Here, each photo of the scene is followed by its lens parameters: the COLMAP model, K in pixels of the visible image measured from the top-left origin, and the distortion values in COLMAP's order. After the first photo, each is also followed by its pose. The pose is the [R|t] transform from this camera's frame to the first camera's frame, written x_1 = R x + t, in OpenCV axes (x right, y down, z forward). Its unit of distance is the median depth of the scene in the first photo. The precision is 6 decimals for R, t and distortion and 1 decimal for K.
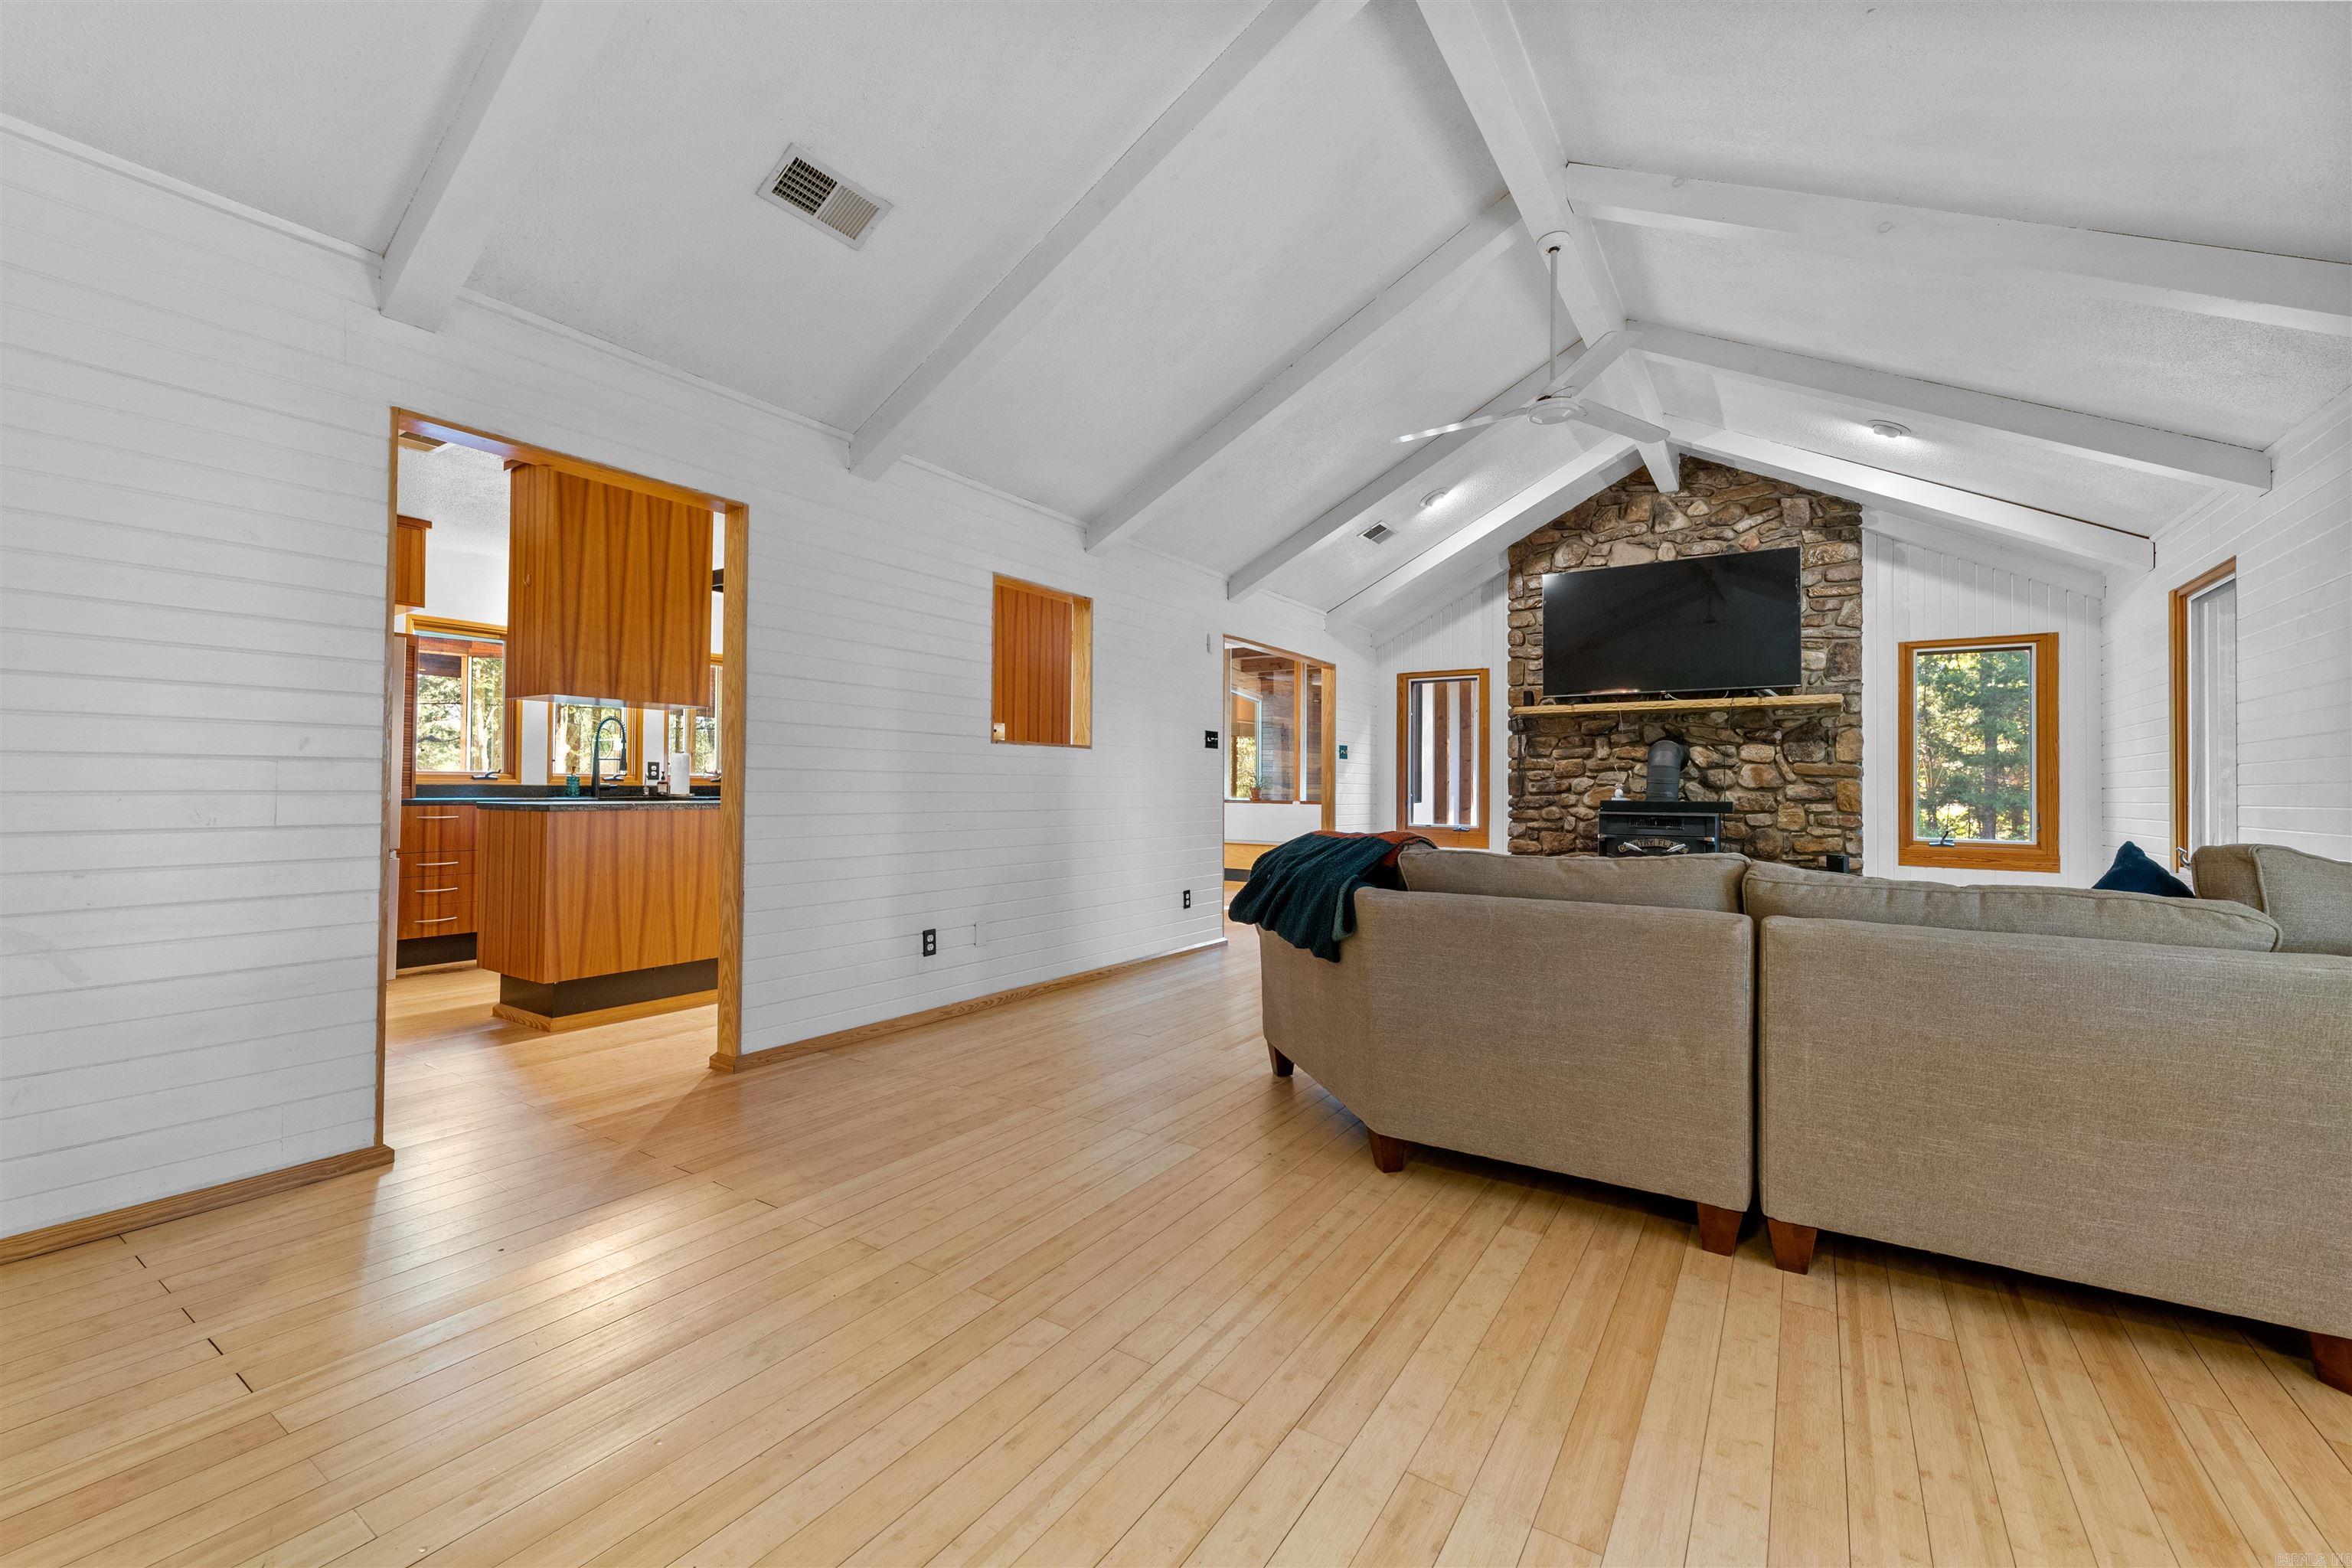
lens RADIAL K [[963.7, 0, 1173.9], [0, 963.7, 780.1], [0, 0, 1]] dist [0.003390, -0.000203]
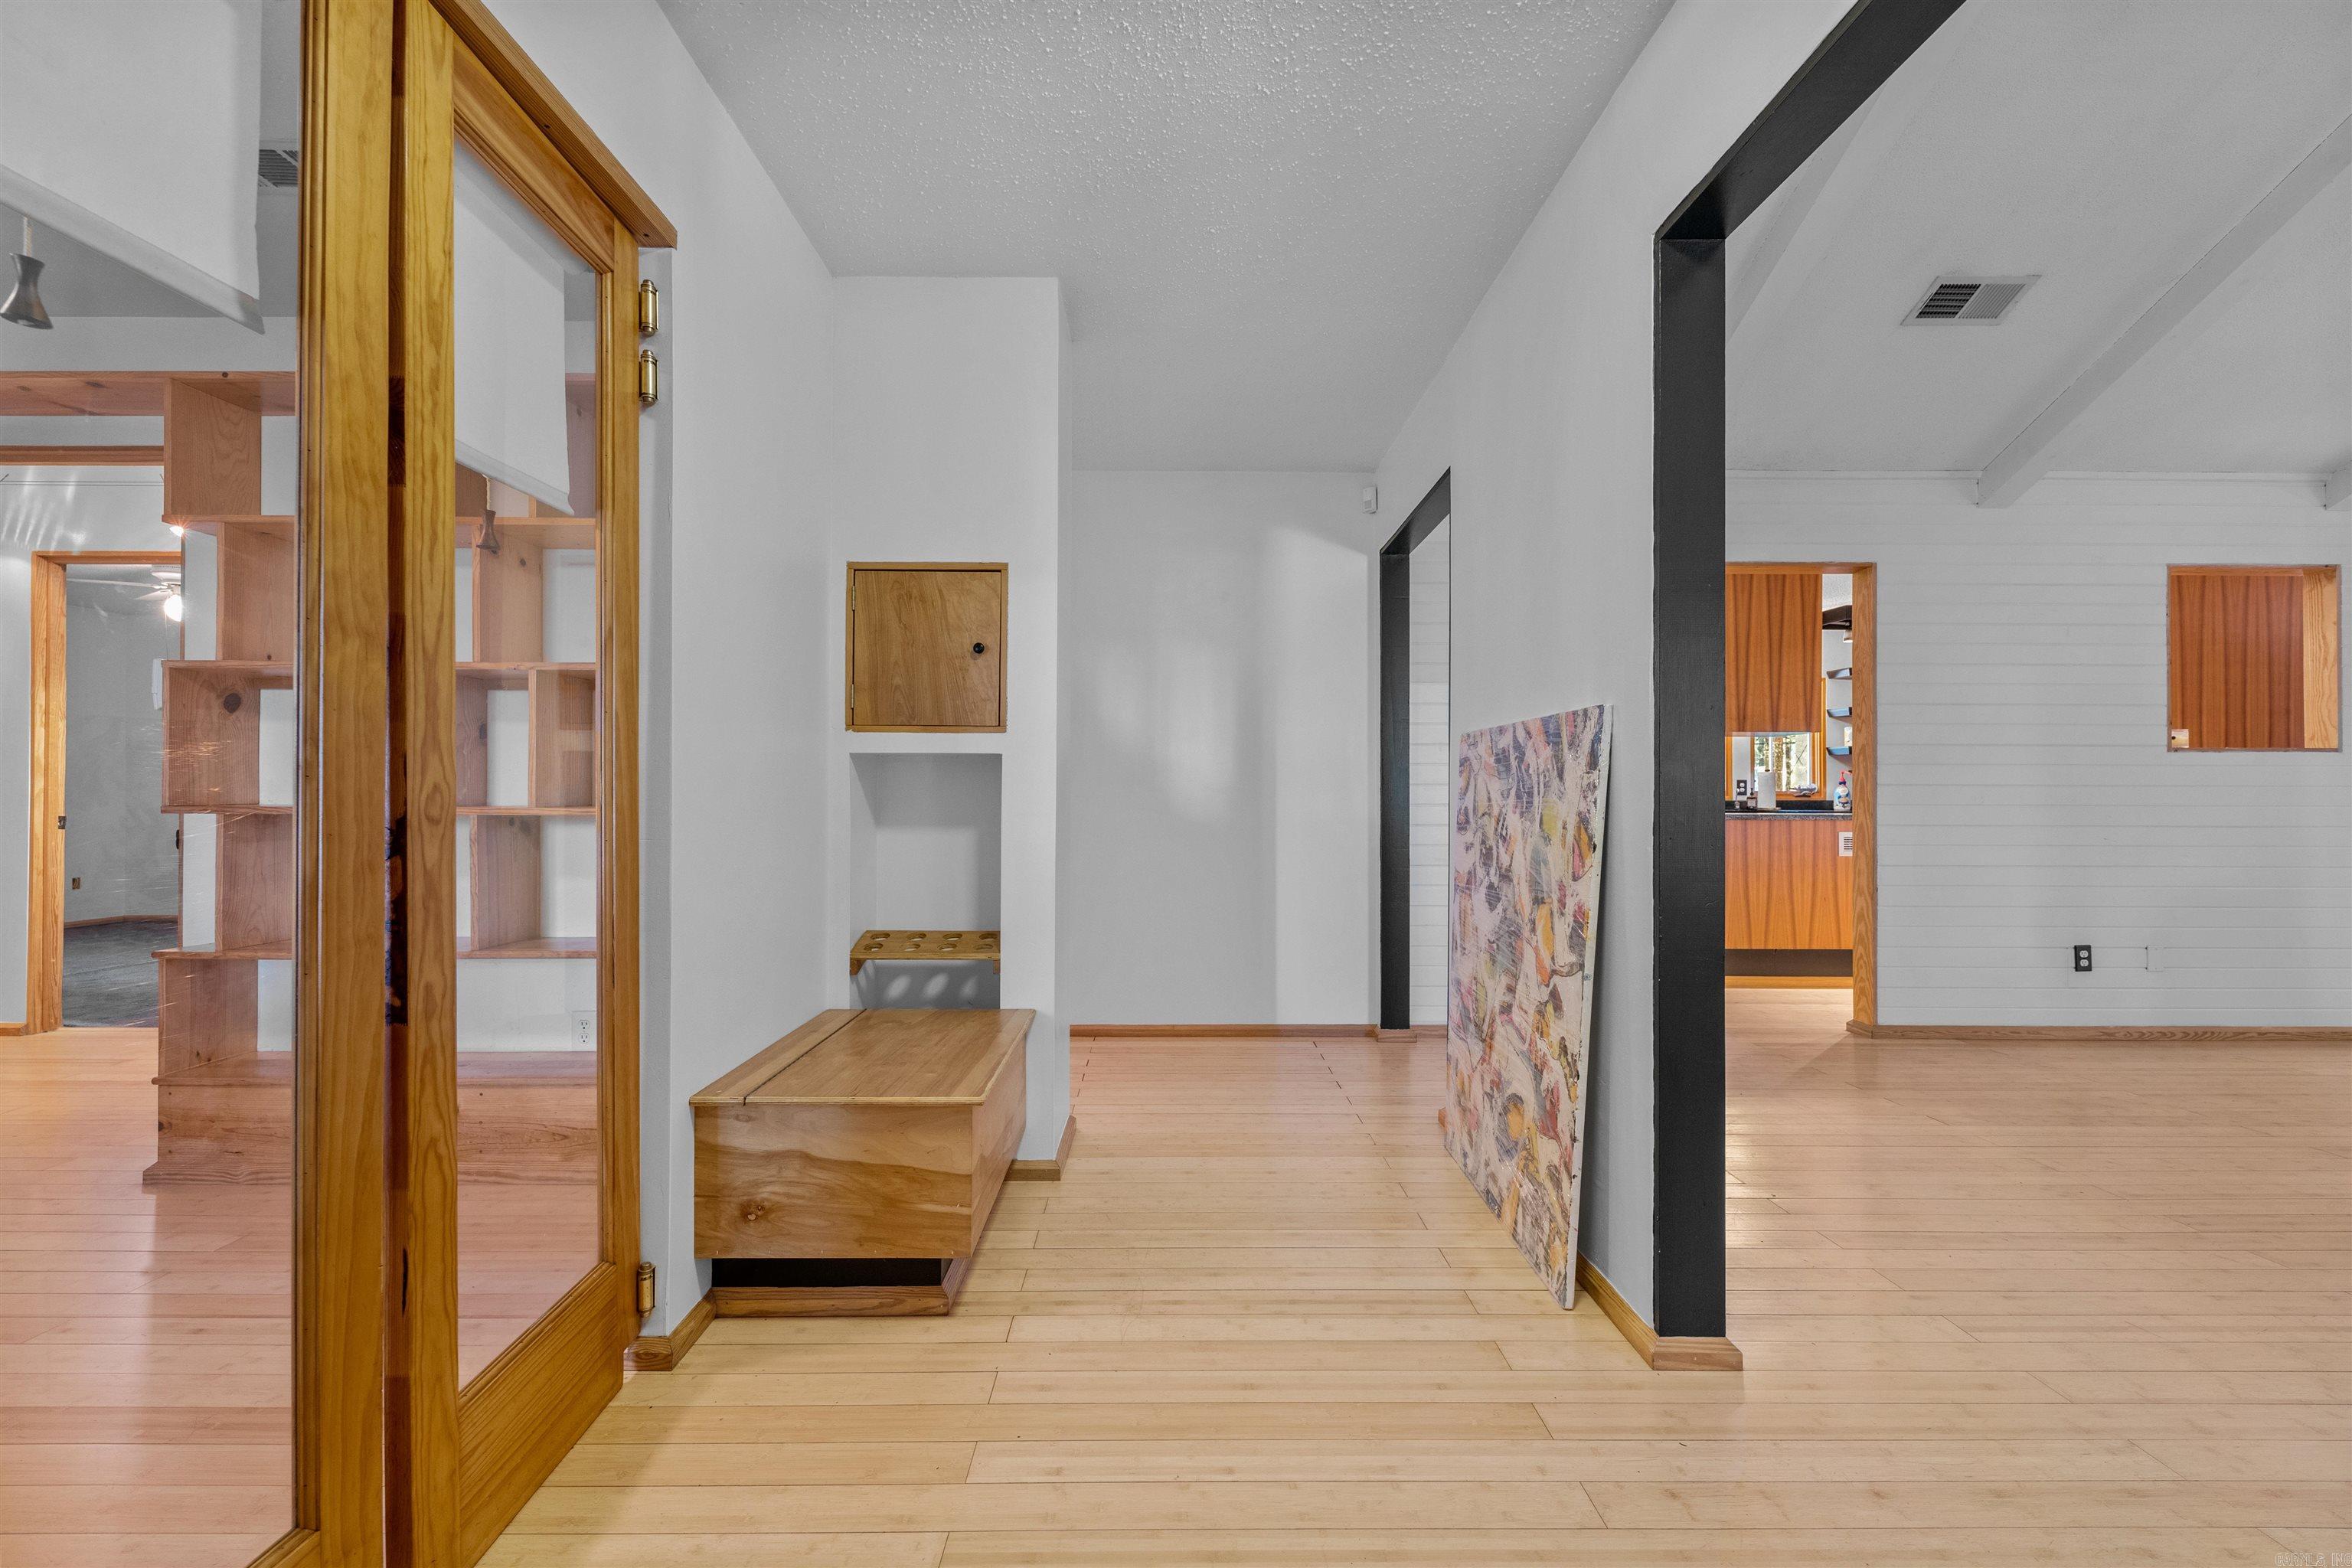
lens RADIAL K [[947.3, 0, 1170.1], [0, 947.3, 795.5], [0, 0, 1]] dist [0.002657, -0.003223]
pose [[0.548834, -0.008197, -0.835891, 0.043475], [0.008290, 0.999956, -0.004364, -0.001182], [0.835890, -0.004534, 0.548878, -0.301604]]
